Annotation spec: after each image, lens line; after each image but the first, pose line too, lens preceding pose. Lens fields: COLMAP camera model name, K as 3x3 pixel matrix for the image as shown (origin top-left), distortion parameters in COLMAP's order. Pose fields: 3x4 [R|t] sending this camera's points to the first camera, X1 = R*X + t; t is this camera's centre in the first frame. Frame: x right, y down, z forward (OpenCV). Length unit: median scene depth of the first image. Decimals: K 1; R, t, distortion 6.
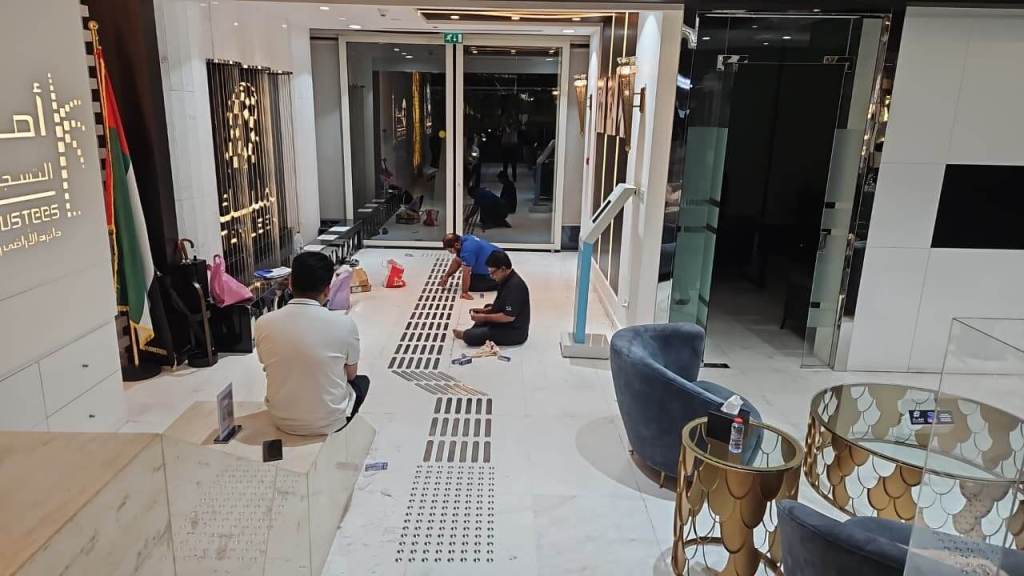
lens RADIAL K [[684.0, 0, 507.7], [0, 684.0, 293.6], [0, 0, 1]] dist [0.079165, -0.070720]
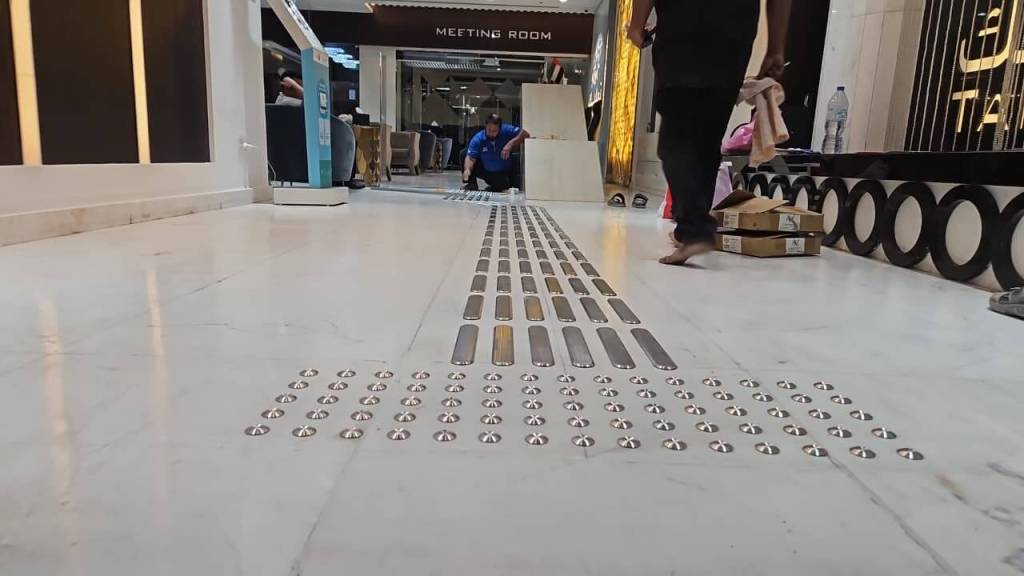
lens RADIAL K [[684.0, 0, 504.9], [0, 684.0, 288.1], [0, 0, 1]] dist [0.079165, -0.070720]
pose [[-0.998351, -0.056708, -0.008932, -0.120406], [-0.055012, 0.900561, 0.431234, -0.207409], [-0.016411, 0.431015, -0.902196, 1.958875]]
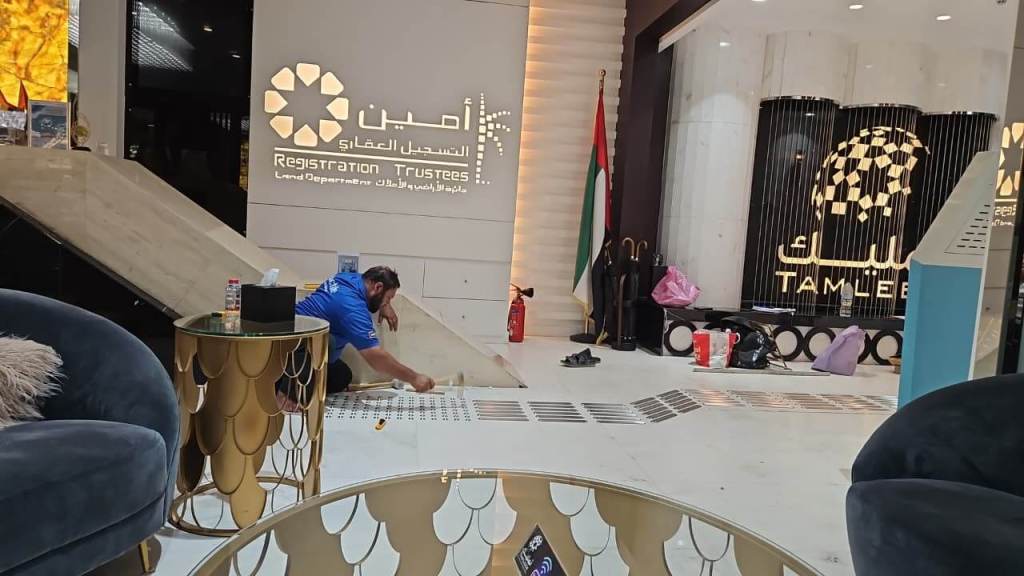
lens RADIAL K [[684.0, 0, 503.9], [0, 684.0, 283.4], [0, 0, 1]] dist [0.079165, -0.070720]
pose [[0.132436, 0.070283, -0.988697, 0.648265], [-0.314495, 0.948921, 0.025329, 0.032842], [0.939975, 0.307586, 0.147775, 0.634823]]
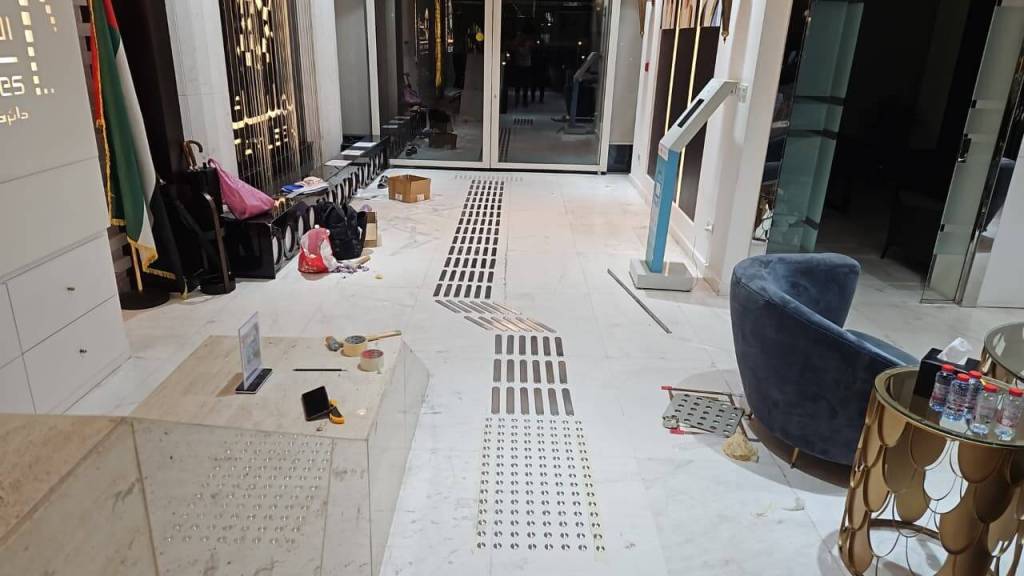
lens RADIAL K [[684.0, 0, 514.4], [0, 684.0, 289.7], [0, 0, 1]] dist [0.079165, -0.070720]
pose [[0.999908, 0.010449, -0.008605, -0.068902], [-0.009638, 0.995948, 0.089413, 0.020913], [0.009504, -0.089322, 0.995957, 0.157103]]
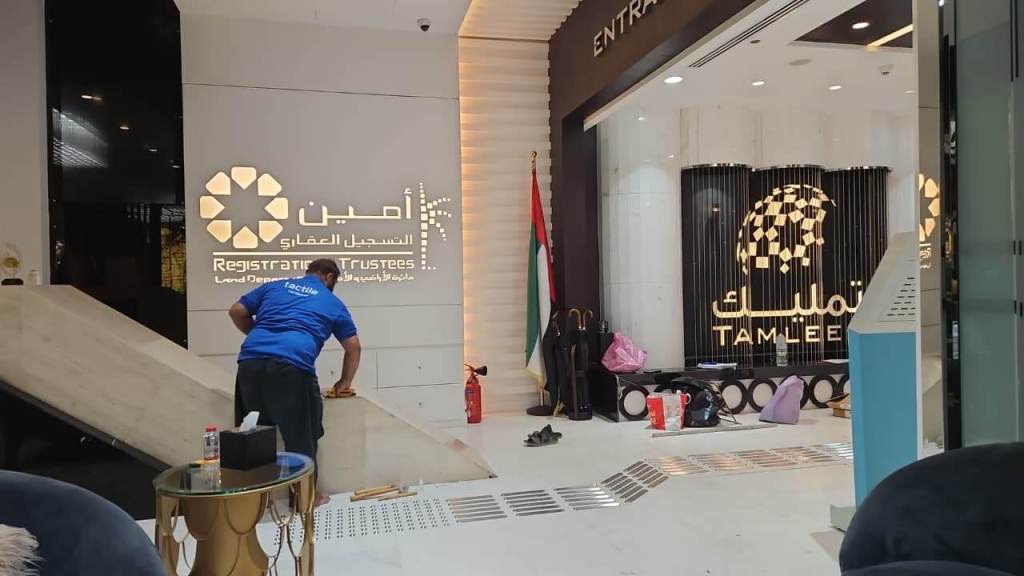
lens RADIAL K [[684.0, 0, 506.0], [0, 684.0, 287.2], [0, 0, 1]] dist [0.079165, -0.070720]
pose [[0.236172, -0.017603, -0.971552, 0.653662], [-0.226104, 0.971397, -0.072563, -0.000089], [0.945039, 0.236810, 0.225436, 0.591113]]
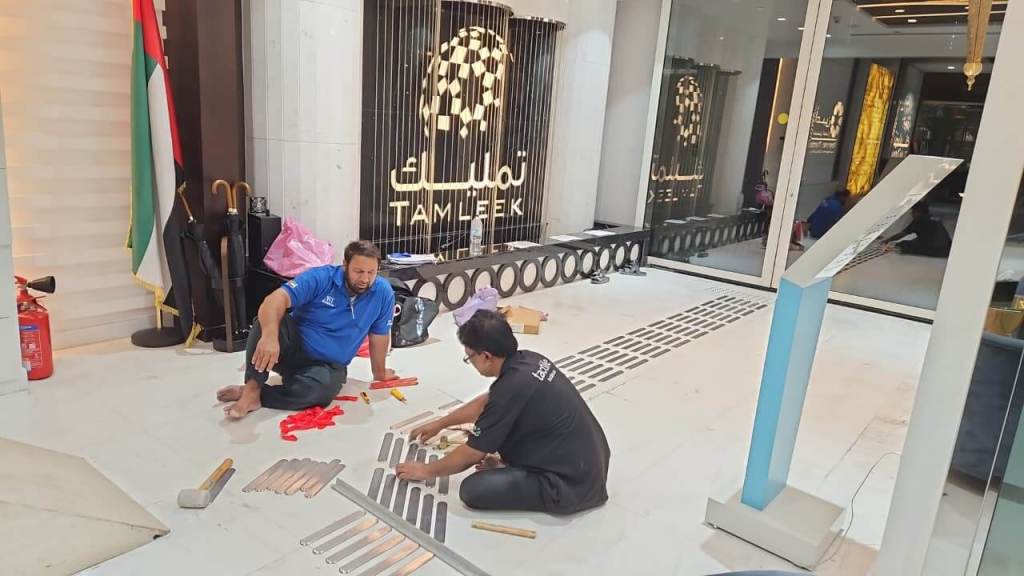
lens RADIAL K [[684.0, 0, 507.0], [0, 684.0, 286.1], [0, 0, 1]] dist [0.079165, -0.070720]
pose [[0.778151, 0.181610, -0.601248, 0.246670], [-0.217319, 0.976007, 0.013547, -0.041464], [0.589282, 0.120121, 0.798948, 0.574809]]
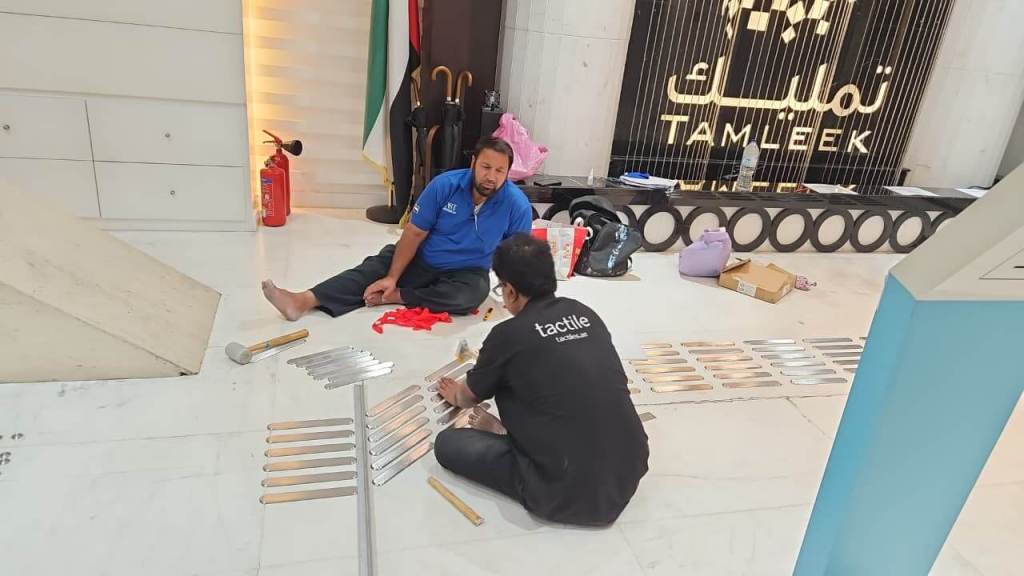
lens RADIAL K [[684.0, 0, 502.5], [0, 684.0, 283.2], [0, 0, 1]] dist [0.079165, -0.070720]
pose [[0.247484, 0.374443, -0.893613, 0.295109], [-0.340822, 0.897003, 0.281473, -0.097462], [0.906969, 0.234903, 0.349612, 0.832273]]
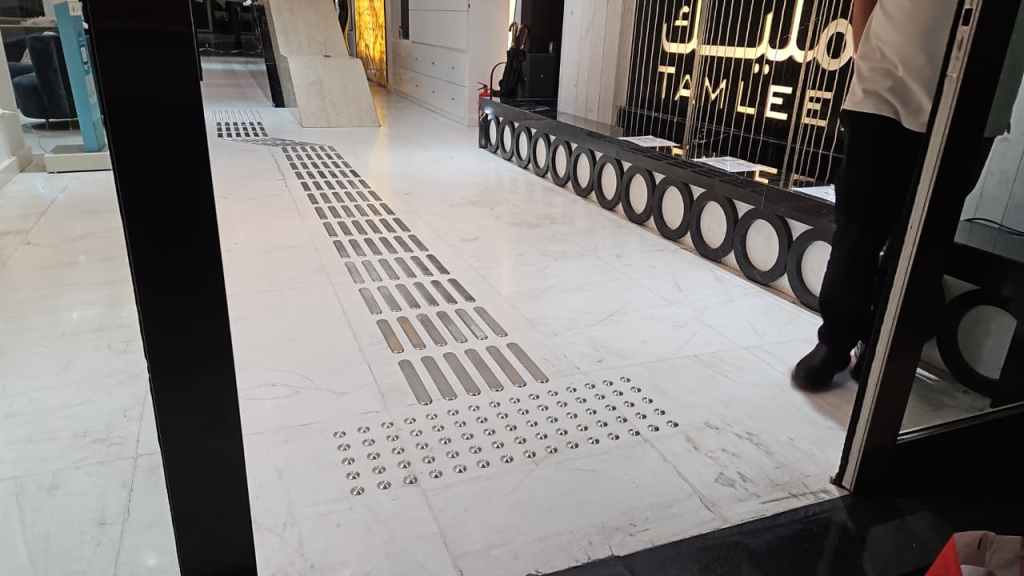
lens RADIAL K [[684.0, 0, 509.7], [0, 684.0, 289.0], [0, 0, 1]] dist [0.079165, -0.070720]
pose [[-0.925546, 0.084781, -0.369021, -0.024440], [-0.149677, 0.813302, 0.562260, -0.341135], [0.347794, 0.575632, -0.740059, 2.011196]]
